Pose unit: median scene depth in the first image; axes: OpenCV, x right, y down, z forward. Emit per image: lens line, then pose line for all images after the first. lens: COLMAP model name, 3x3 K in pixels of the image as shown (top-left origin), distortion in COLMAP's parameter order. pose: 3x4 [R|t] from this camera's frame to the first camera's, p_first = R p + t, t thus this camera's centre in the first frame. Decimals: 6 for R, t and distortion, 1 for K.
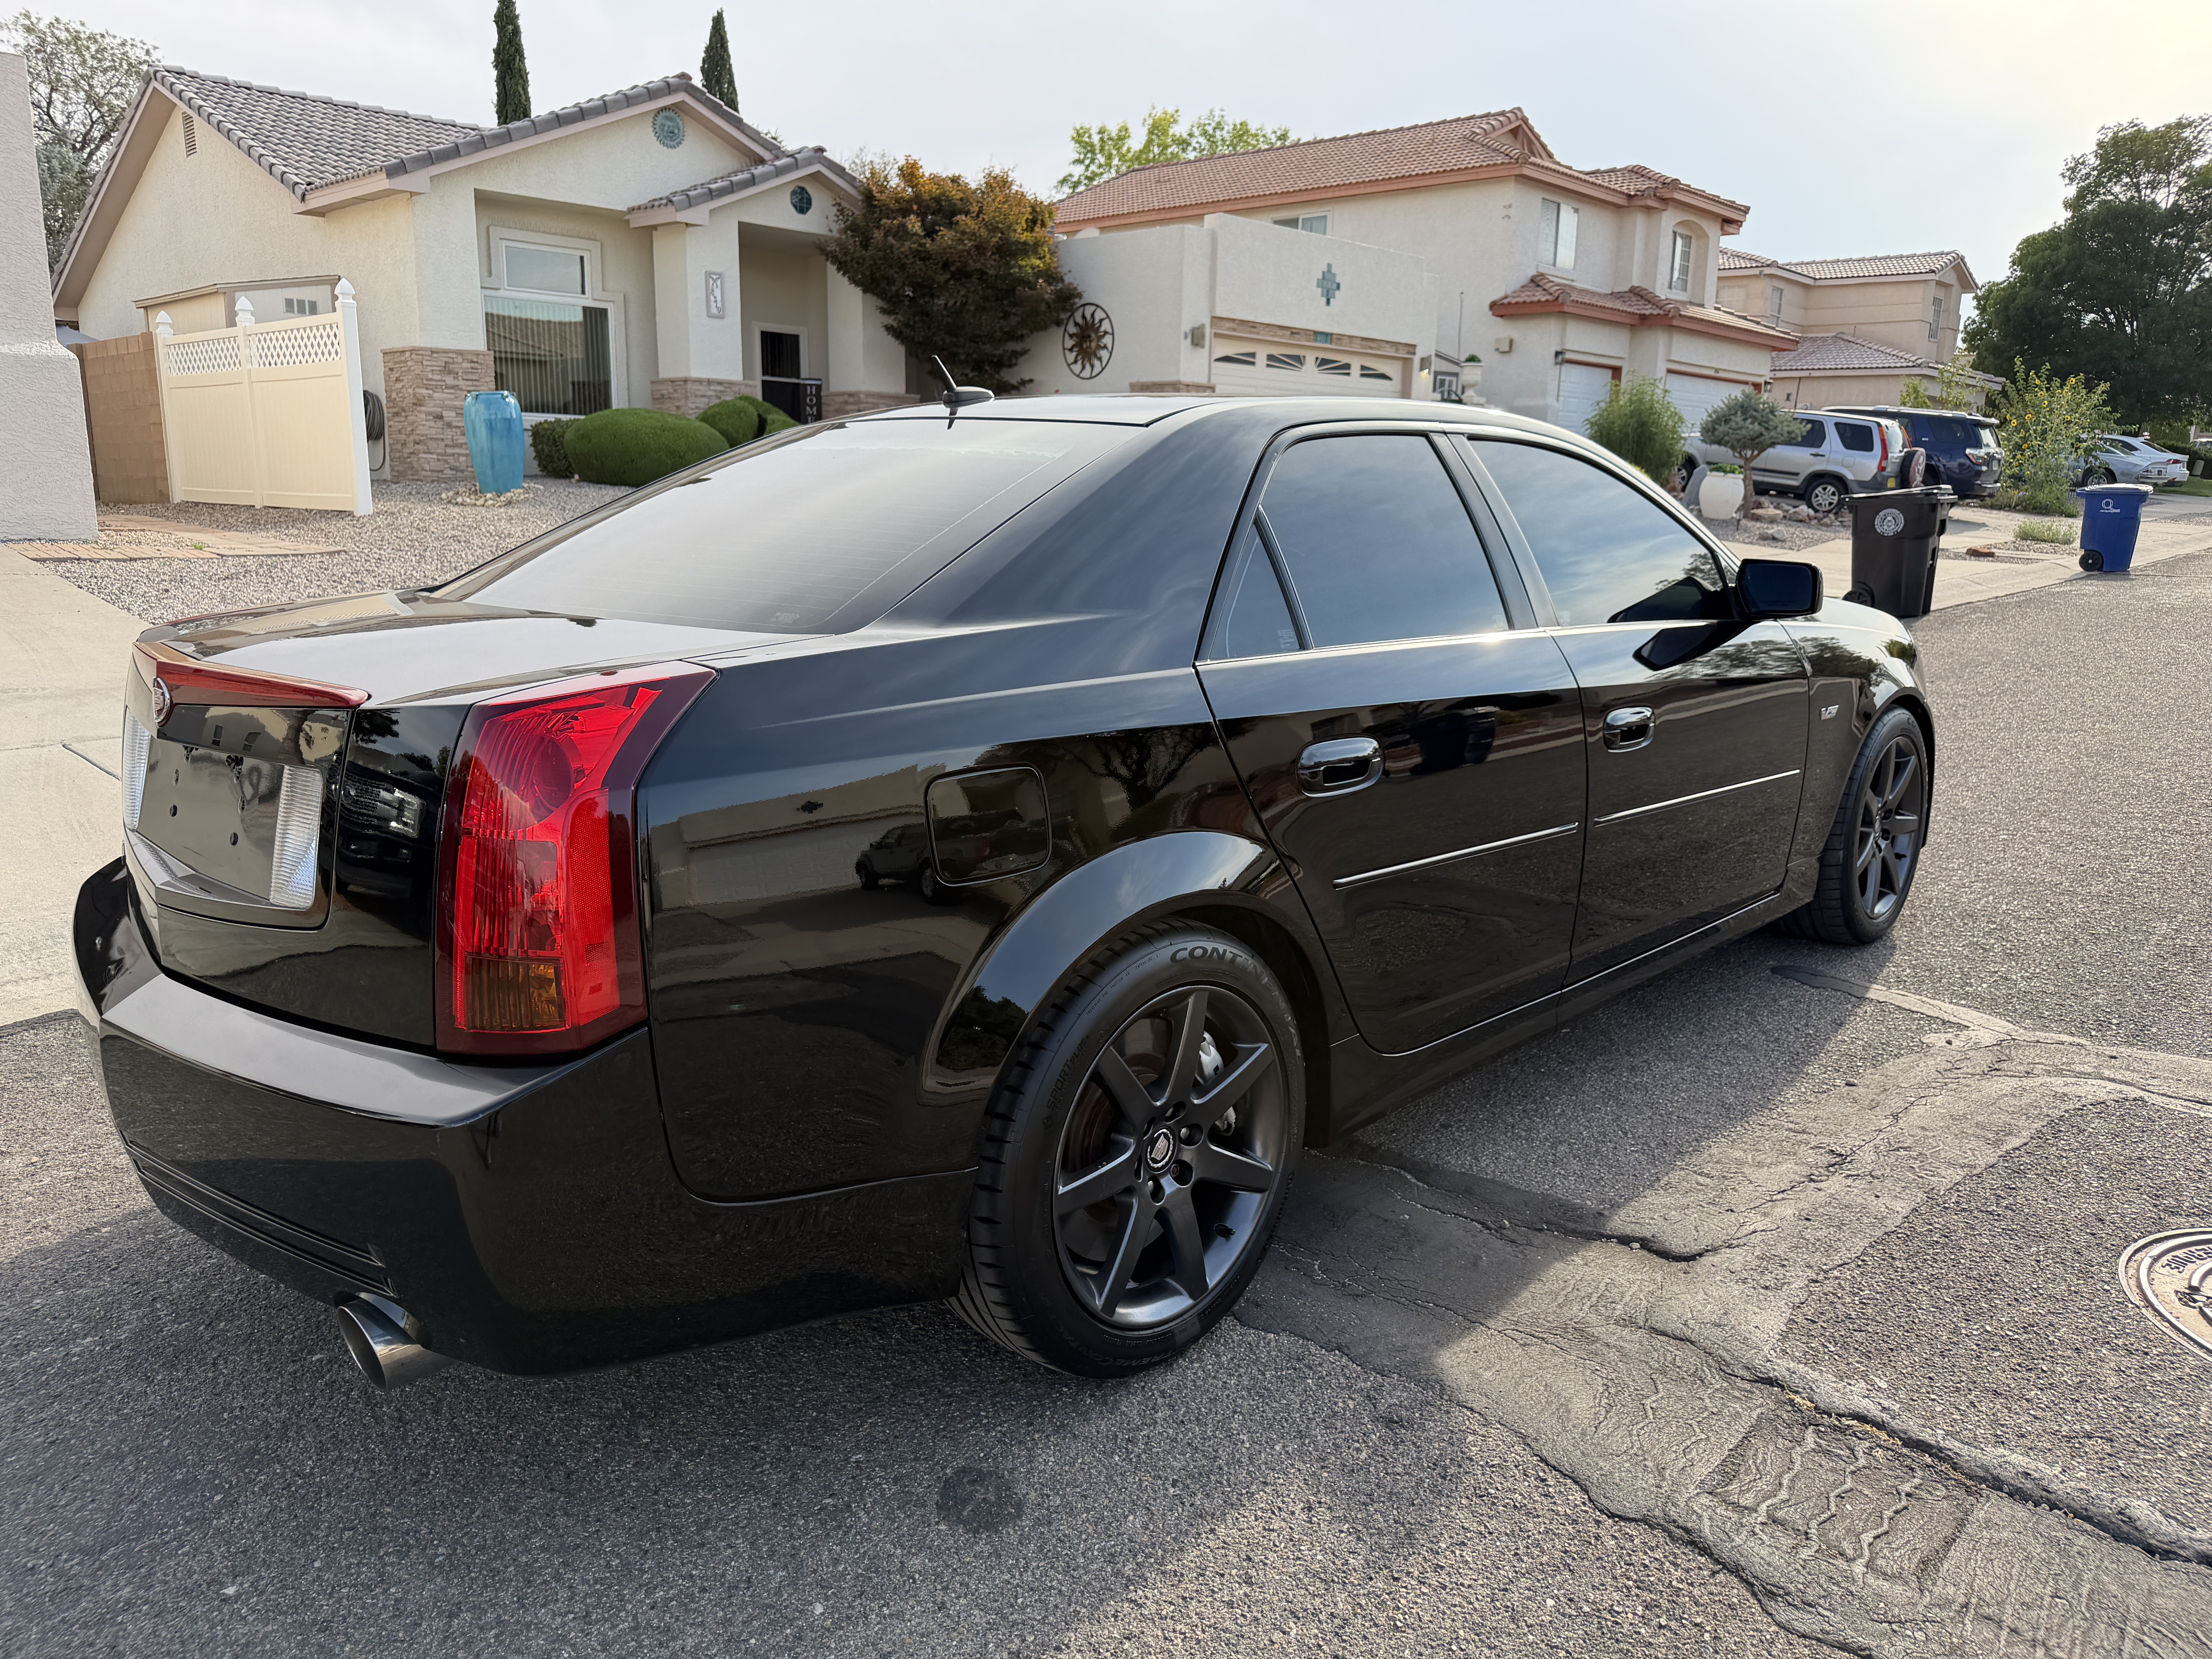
lens RADIAL K [[1563.4, 0, 1096.4], [0, 1563.4, 828.1], [0, 0, 1]] dist [0.005036, -0.020916]
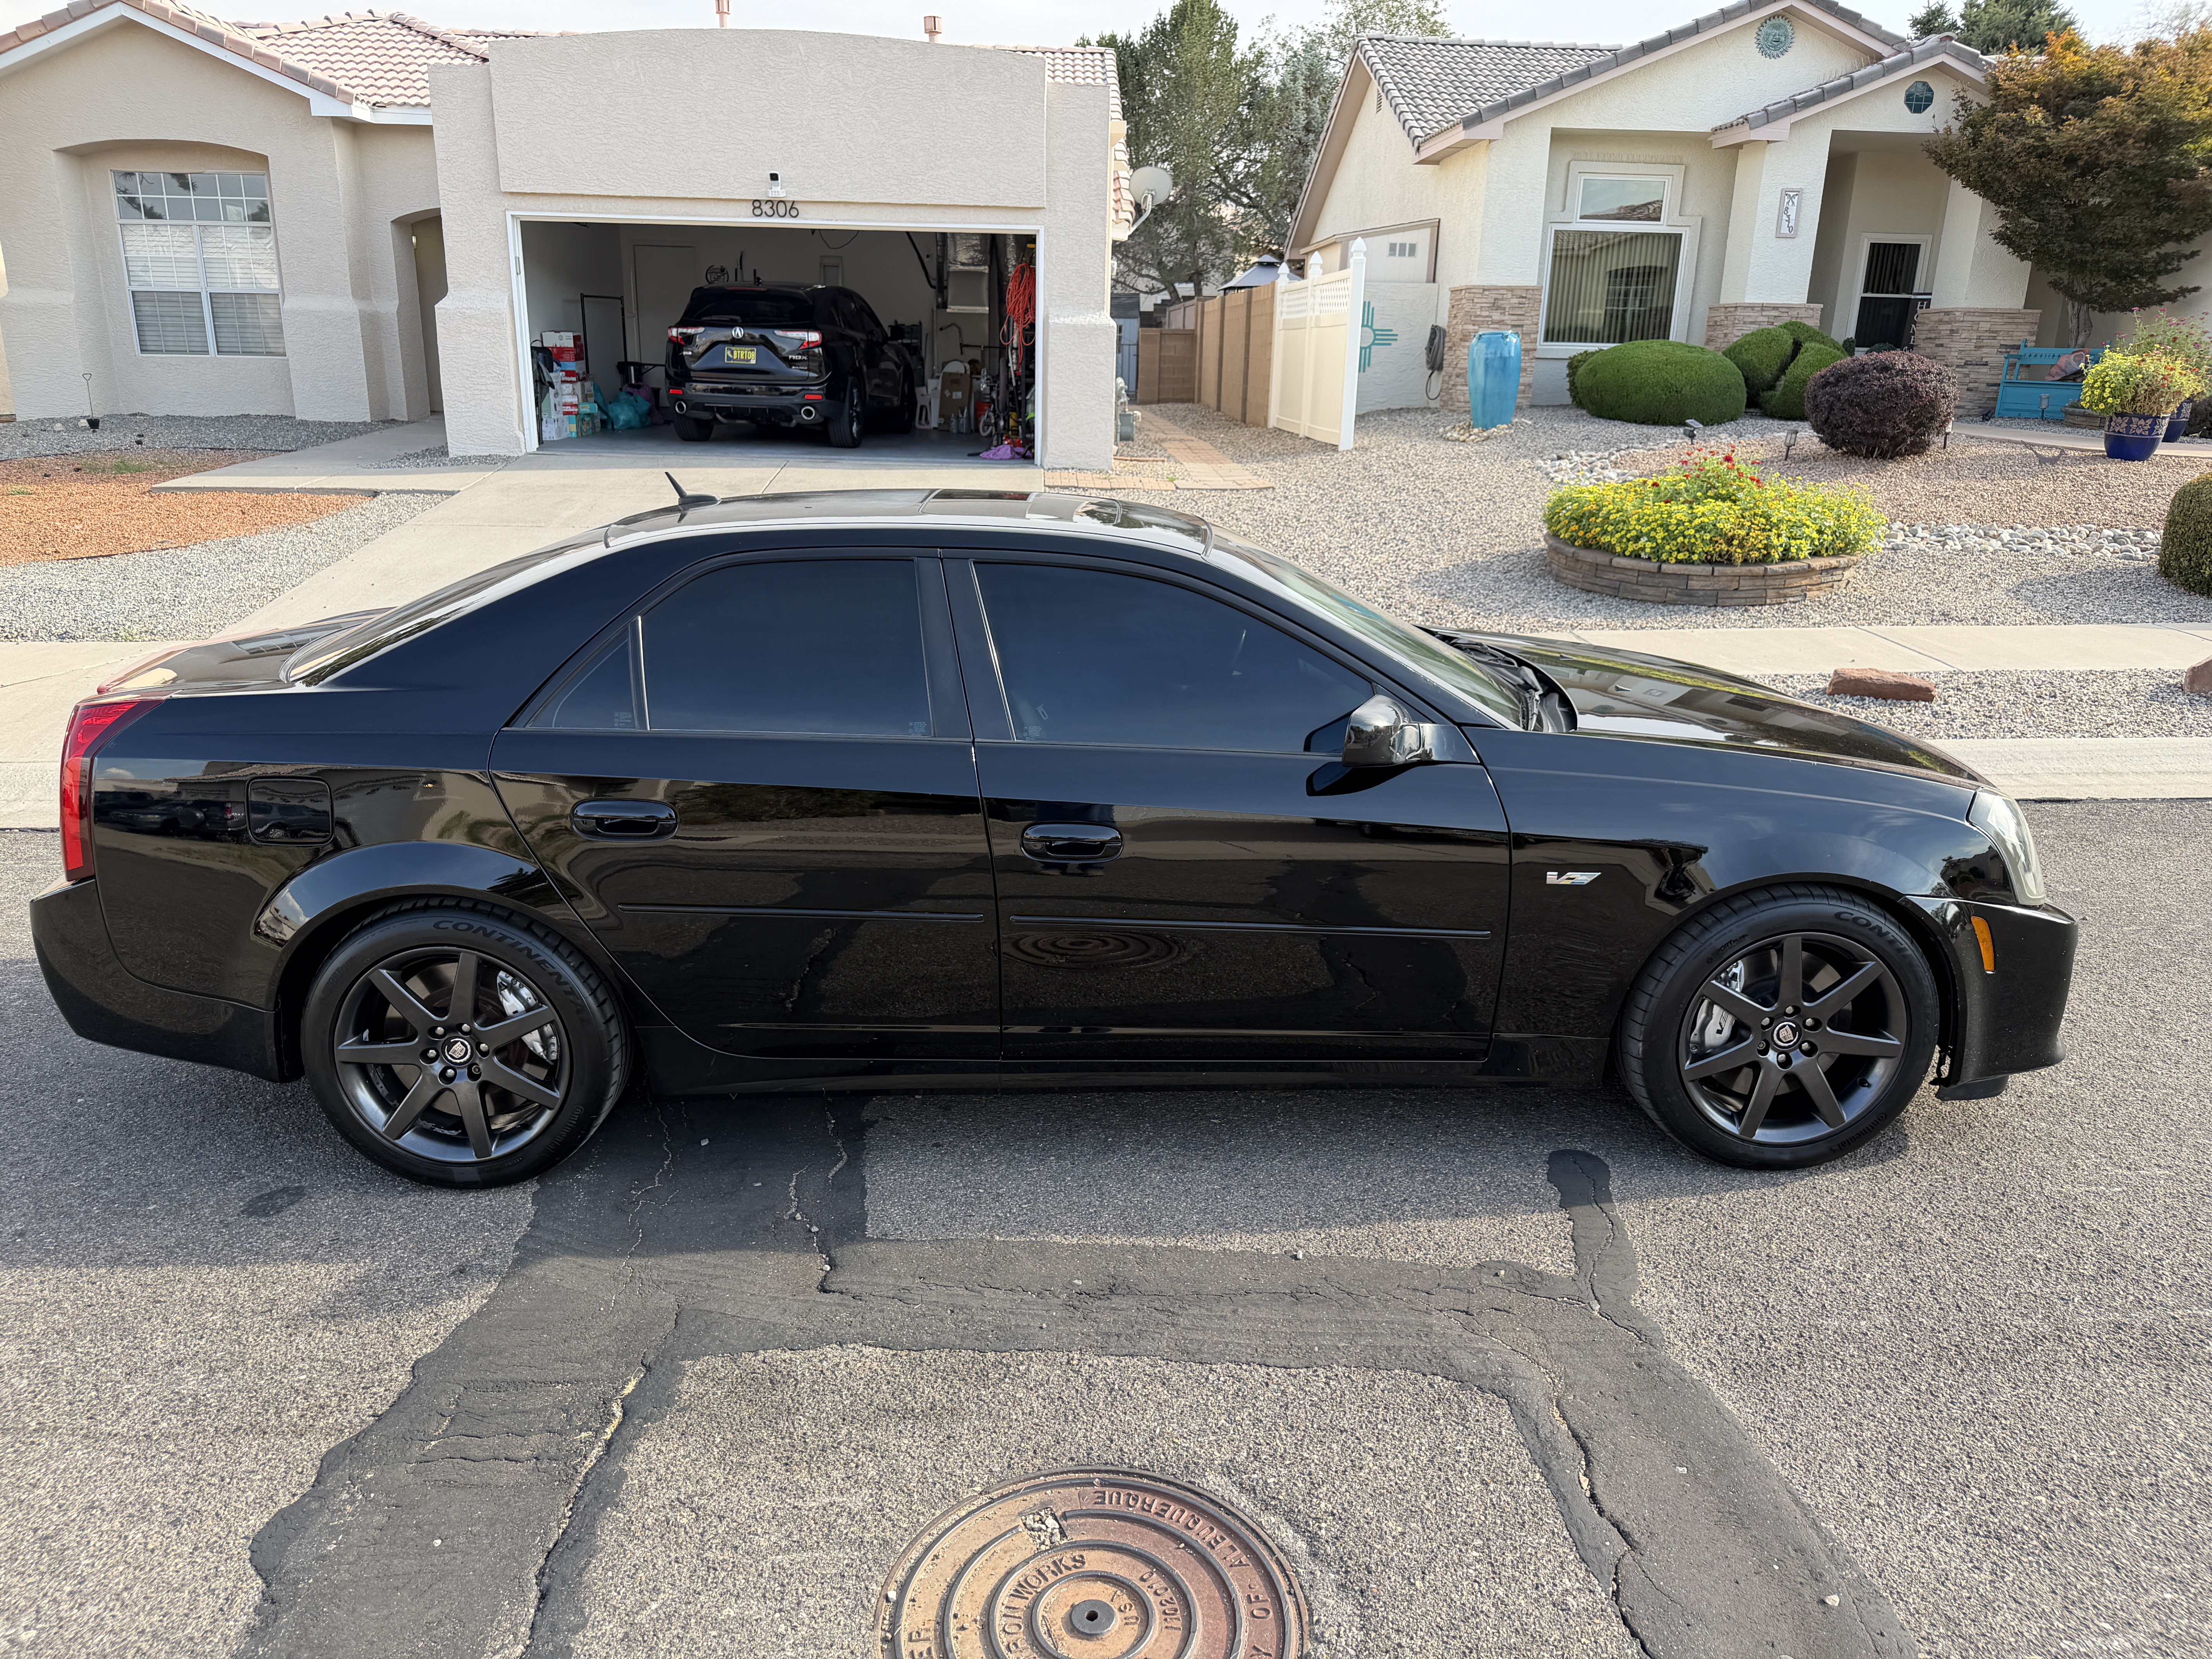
lens RADIAL K [[1563.4, 0, 1112.4], [0, 1563.4, 817.4], [0, 0, 1]] dist [0.005036, -0.020916]
pose [[0.733615, 0.185058, -0.653883, 0.143181], [-0.147169, 0.982637, 0.112986, -0.028418], [0.663439, 0.013343, 0.748112, 0.026419]]
